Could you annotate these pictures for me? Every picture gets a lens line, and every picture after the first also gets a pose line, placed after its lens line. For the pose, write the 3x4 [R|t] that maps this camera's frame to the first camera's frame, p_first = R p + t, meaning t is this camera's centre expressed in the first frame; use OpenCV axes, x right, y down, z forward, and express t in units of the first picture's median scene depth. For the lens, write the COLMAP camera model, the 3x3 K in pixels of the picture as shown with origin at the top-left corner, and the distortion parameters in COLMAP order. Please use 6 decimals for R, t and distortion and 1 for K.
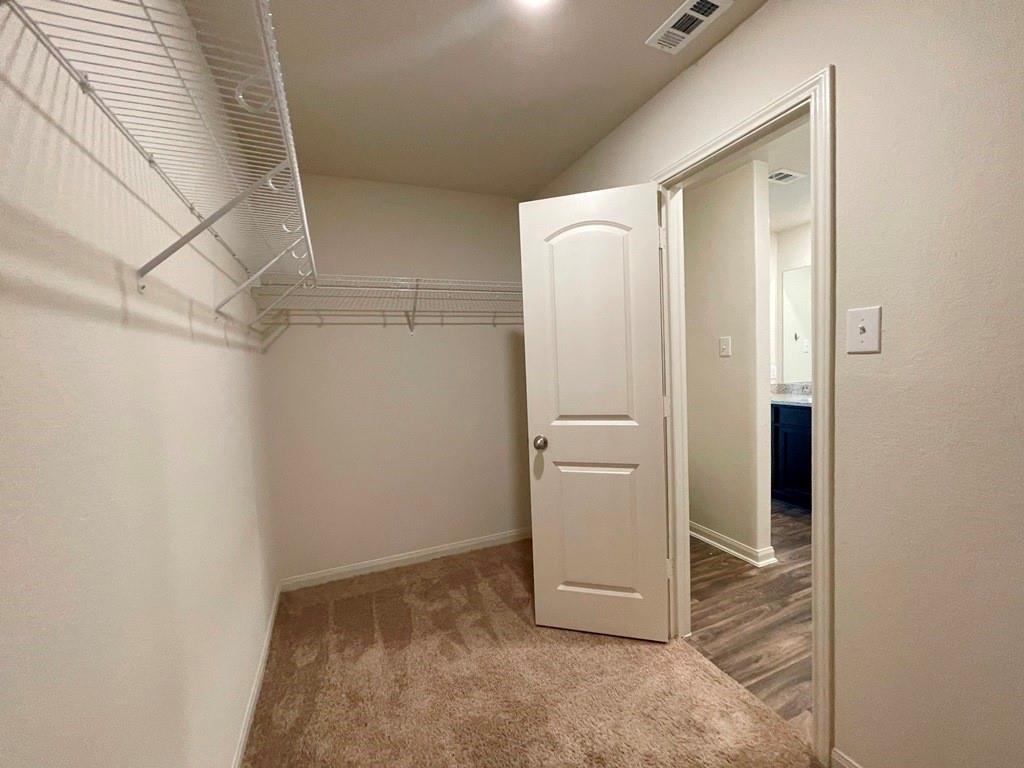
lens RADIAL K [[415.6, 0, 512.0], [0, 415.6, 384.0], [0, 0, 1]] dist [-0.000706, -0.000379]
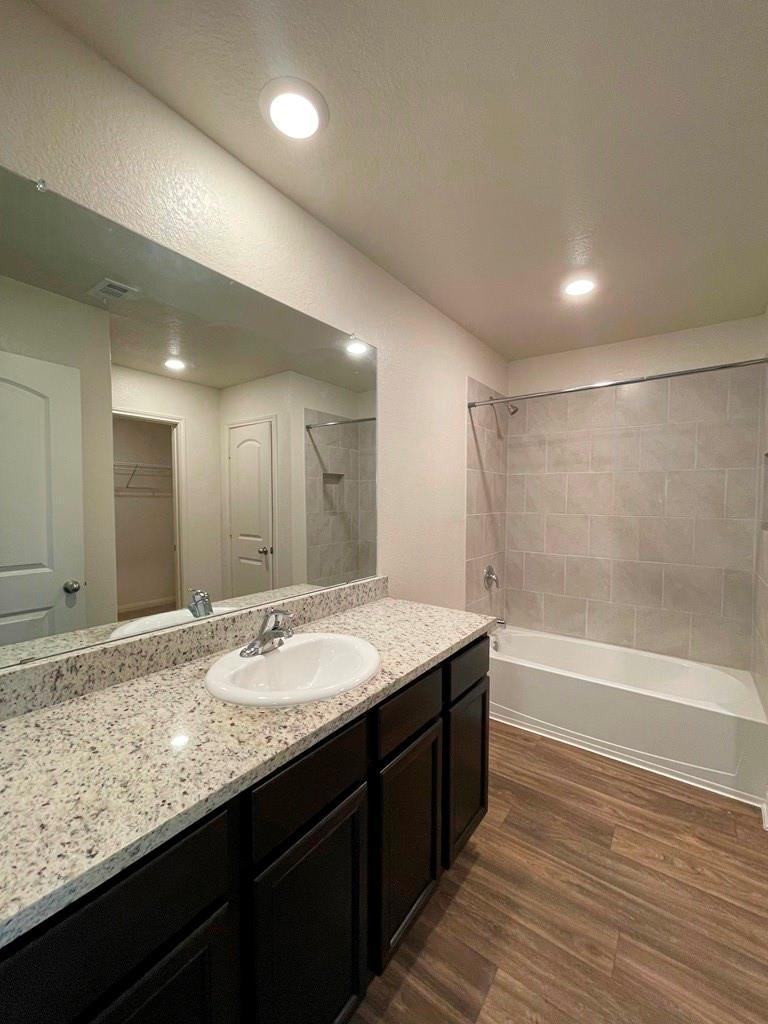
lens RADIAL K [[415.6, 0, 384.0], [0, 415.6, 512.0], [0, 0, 1]] dist [-0.000706, -0.000379]
pose [[-0.509740, 0.008975, 0.860282, 0.548748], [0.057295, 0.998080, 0.023536, -0.116287], [-0.858418, 0.061287, -0.509276, 1.346186]]
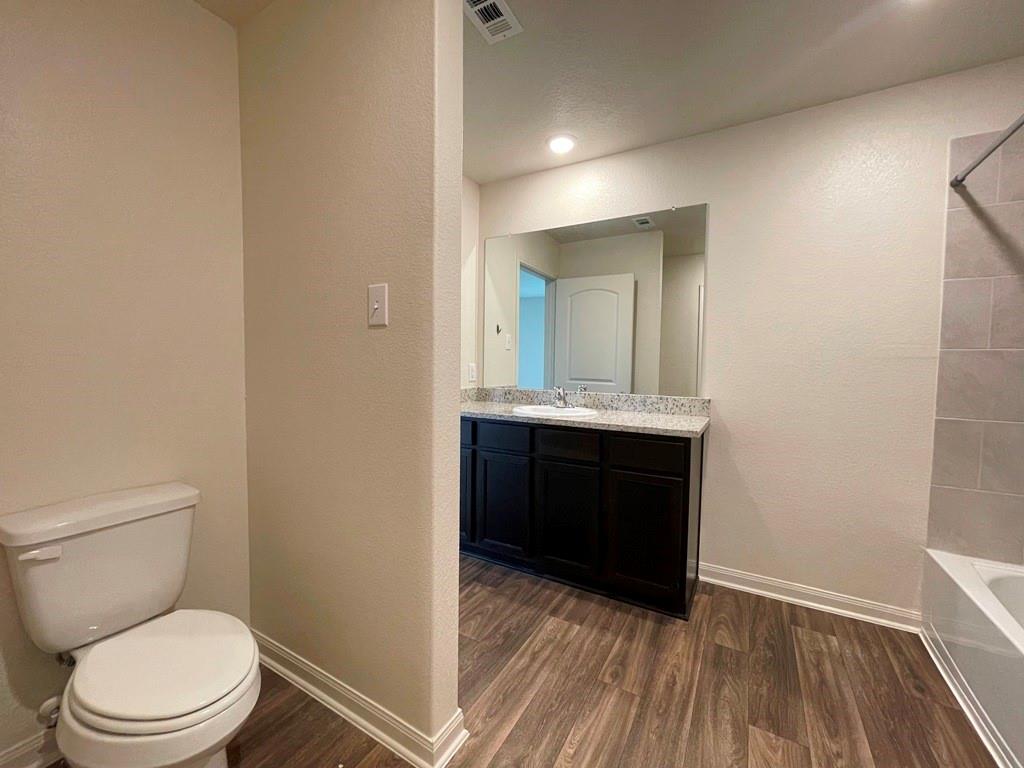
lens RADIAL K [[415.6, 0, 512.0], [0, 415.6, 384.0], [0, 0, 1]] dist [-0.000706, -0.000379]
pose [[0.798252, 0.017845, 0.602059, 0.356569], [-0.013996, 0.999841, -0.011079, -0.000182], [-0.602161, 0.000418, 0.798375, 0.545320]]
